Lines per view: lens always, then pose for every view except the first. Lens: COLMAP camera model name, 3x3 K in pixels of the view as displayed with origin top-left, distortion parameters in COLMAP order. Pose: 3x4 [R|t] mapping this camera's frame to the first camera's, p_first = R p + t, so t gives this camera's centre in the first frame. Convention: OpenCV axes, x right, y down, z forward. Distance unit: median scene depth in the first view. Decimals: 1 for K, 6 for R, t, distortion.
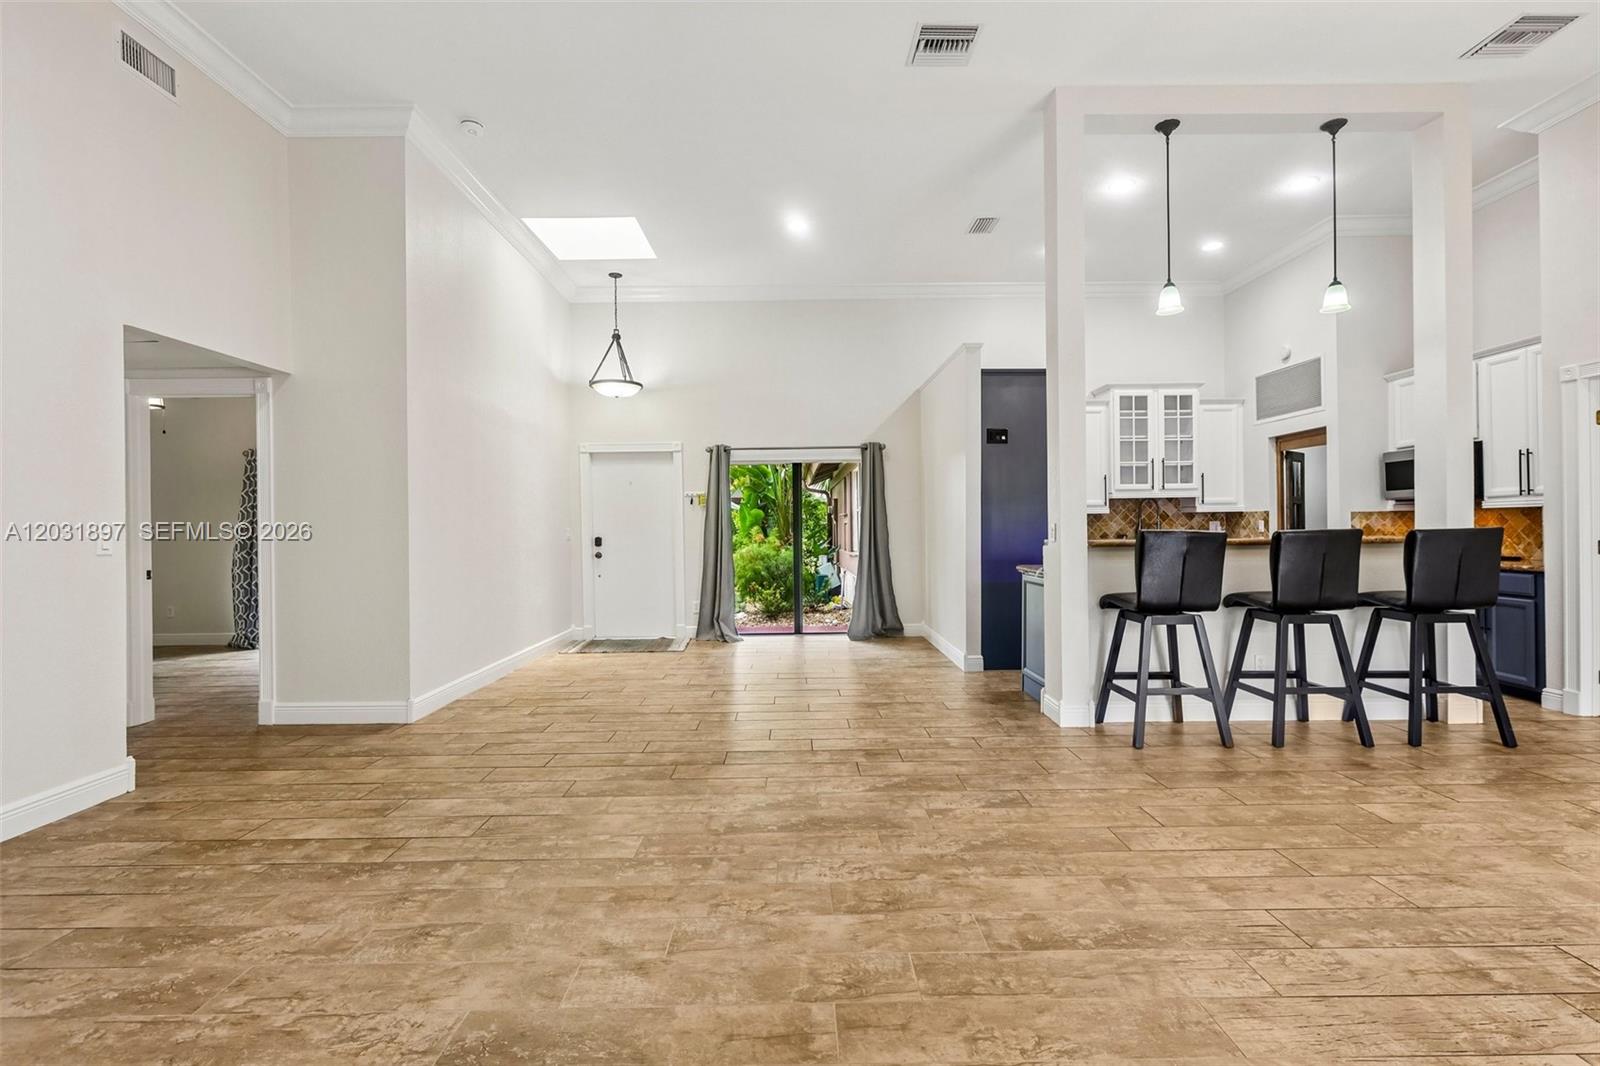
lens RADIAL K [[712.1, 0, 799.5], [0, 712.1, 528.1], [0, 0, 1]] dist [0.000850, 0.000980]
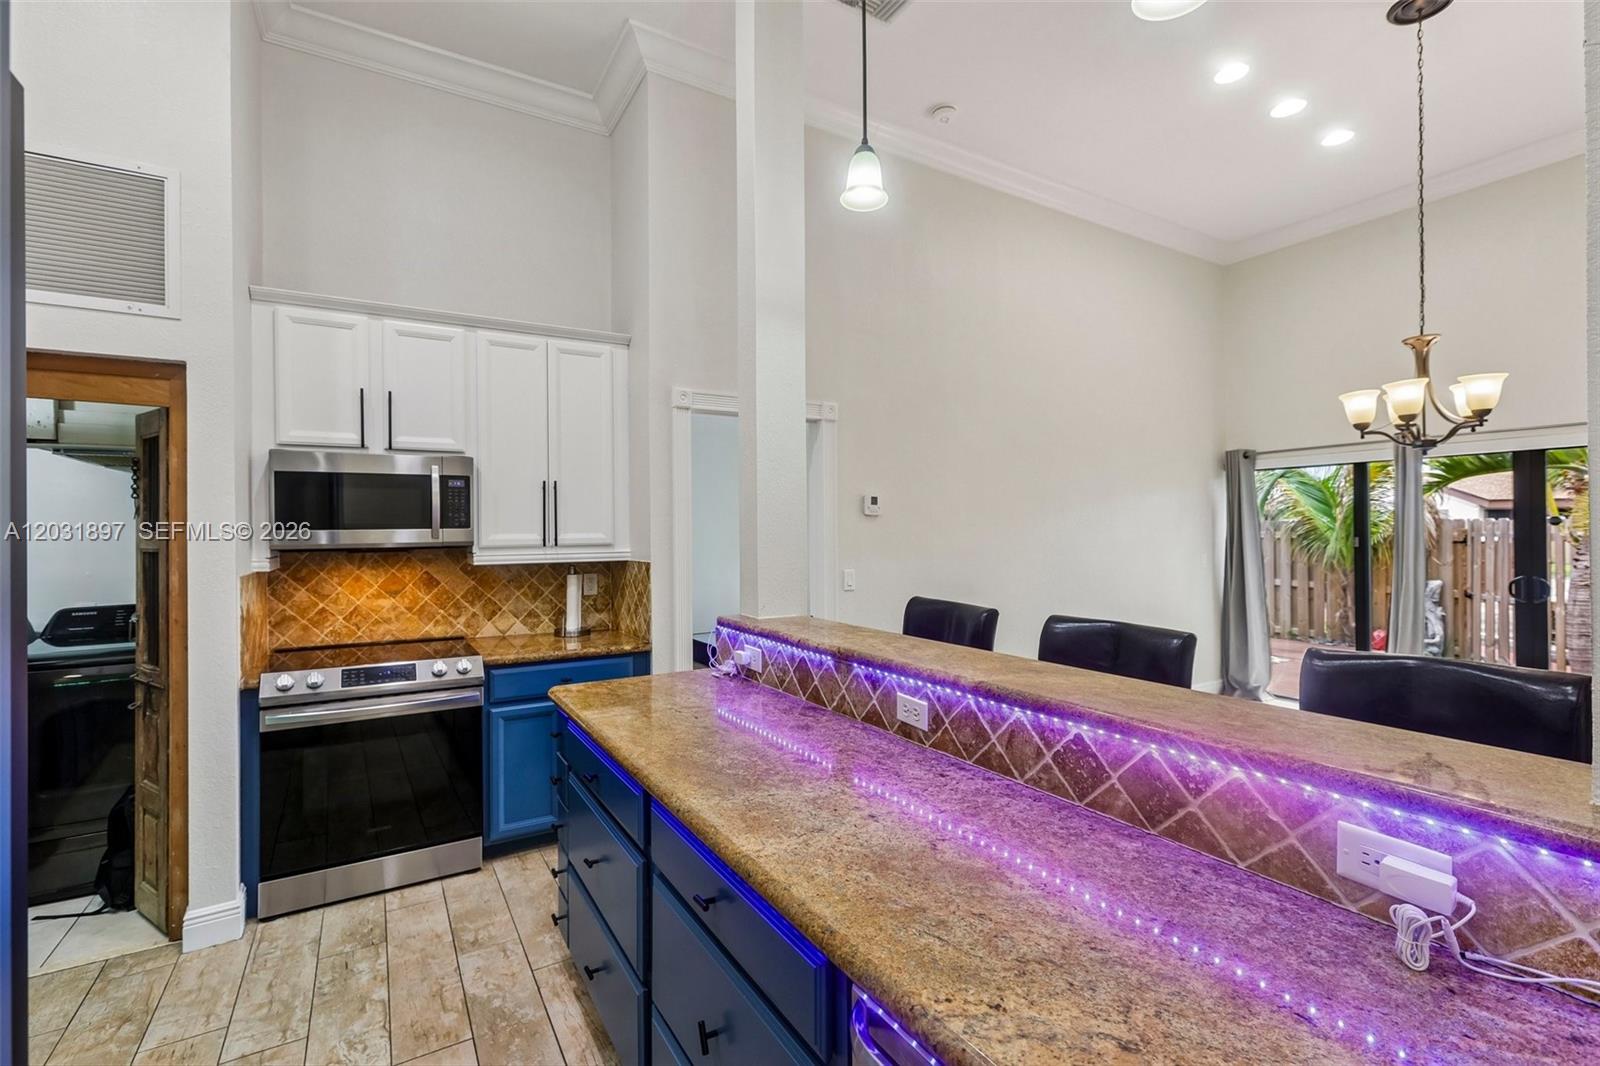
lens RADIAL K [[712.0, 0, 796.7], [0, 712.0, 529.7], [0, 0, 1]] dist [0.001049, 0.000681]
pose [[-0.507673, 0.014723, 0.861424, 0.349454], [0.013964, 0.999863, -0.008860, -0.063952], [-0.861437, 0.007531, -0.507809, 1.388321]]
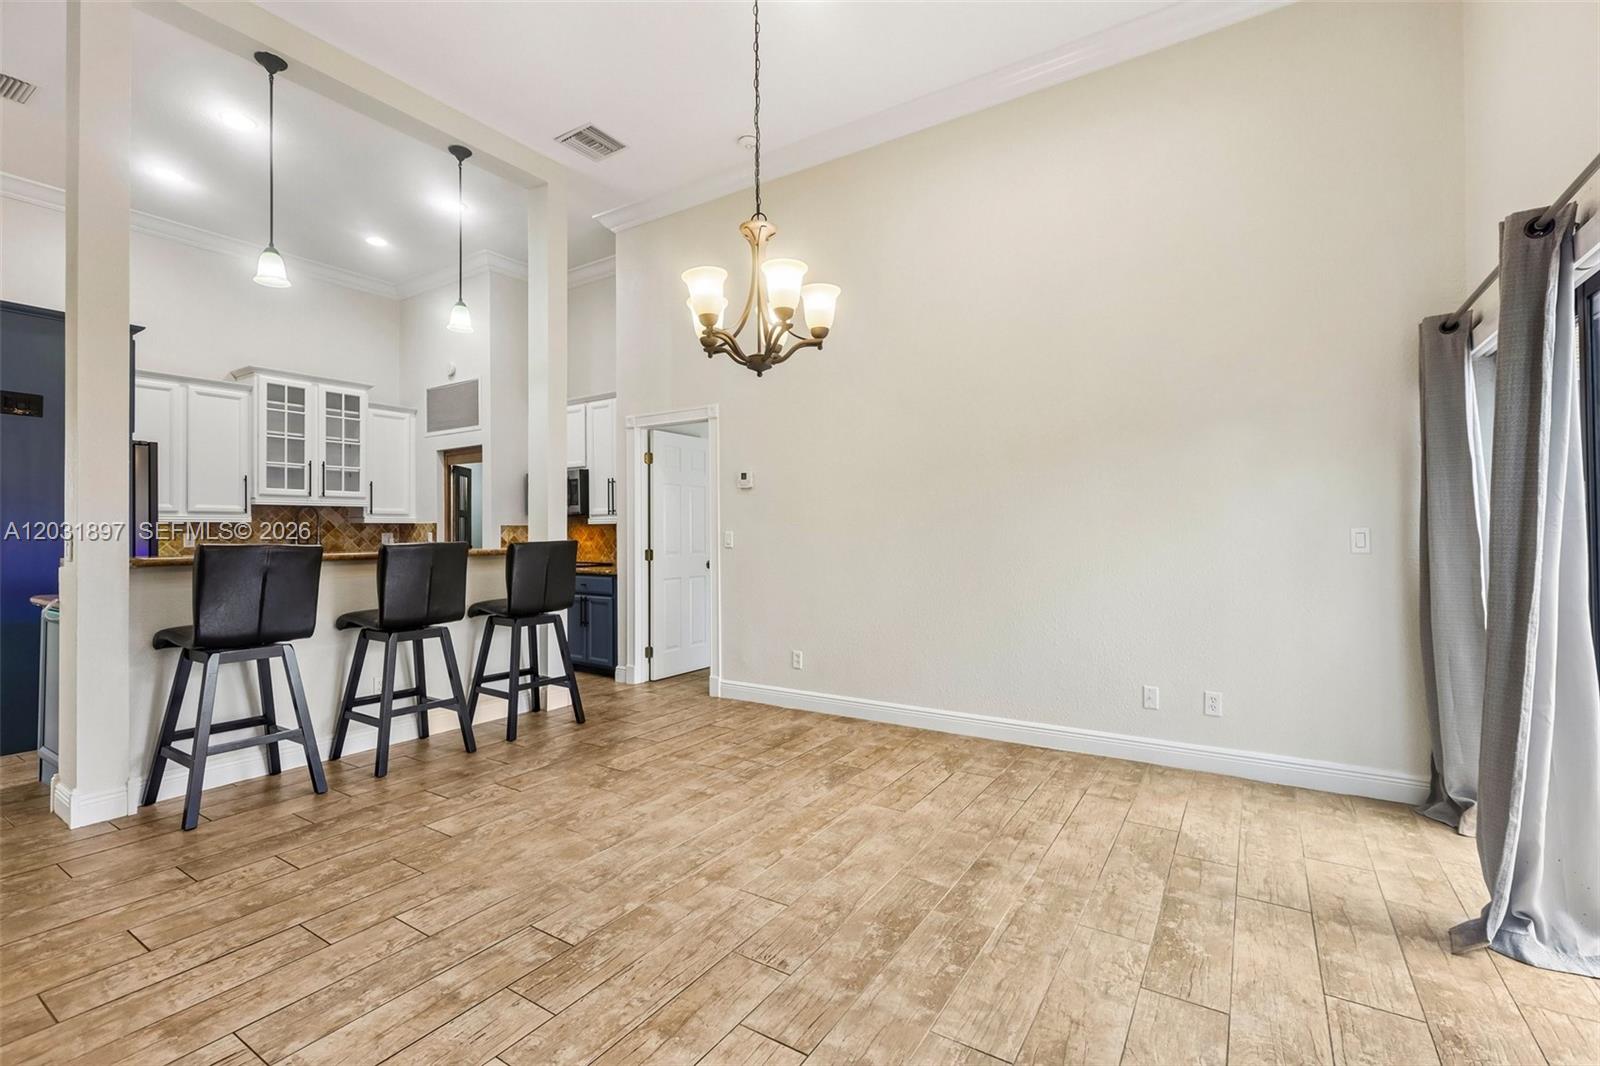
lens RADIAL K [[709.0, 0, 801.0], [0, 709.0, 526.9], [0, 0, 1]] dist [0.000372, 0.000411]
pose [[0.552387, 0.015135, 0.833451, 0.182803], [-0.001012, 0.999847, -0.017486, -0.002978], [-0.833587, 0.008816, 0.552317, 0.025216]]
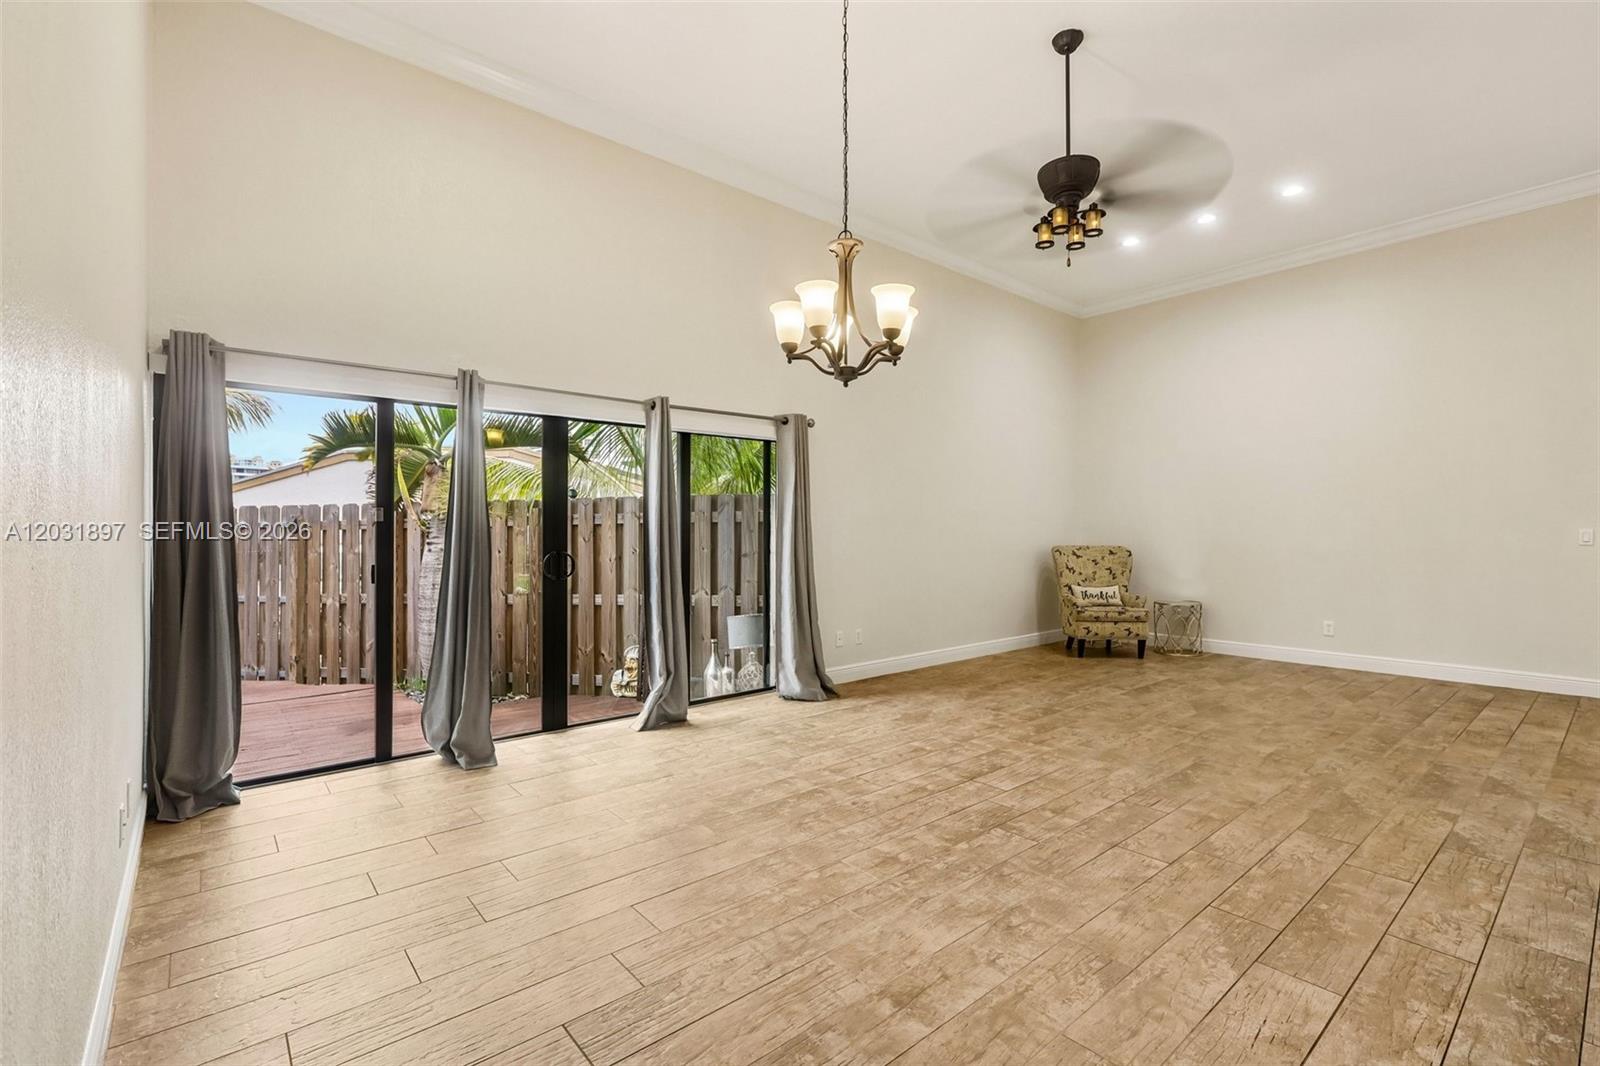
lens RADIAL K [[708.3, 0, 800.0], [0, 708.3, 533.0], [0, 0, 1]] dist [0.002706, 0.000091]
pose [[-0.770897, 0.011415, -0.636858, 1.118162], [0.010898, 0.999929, 0.004732, -0.013238], [0.636867, -0.003293, -0.770967, 0.864656]]
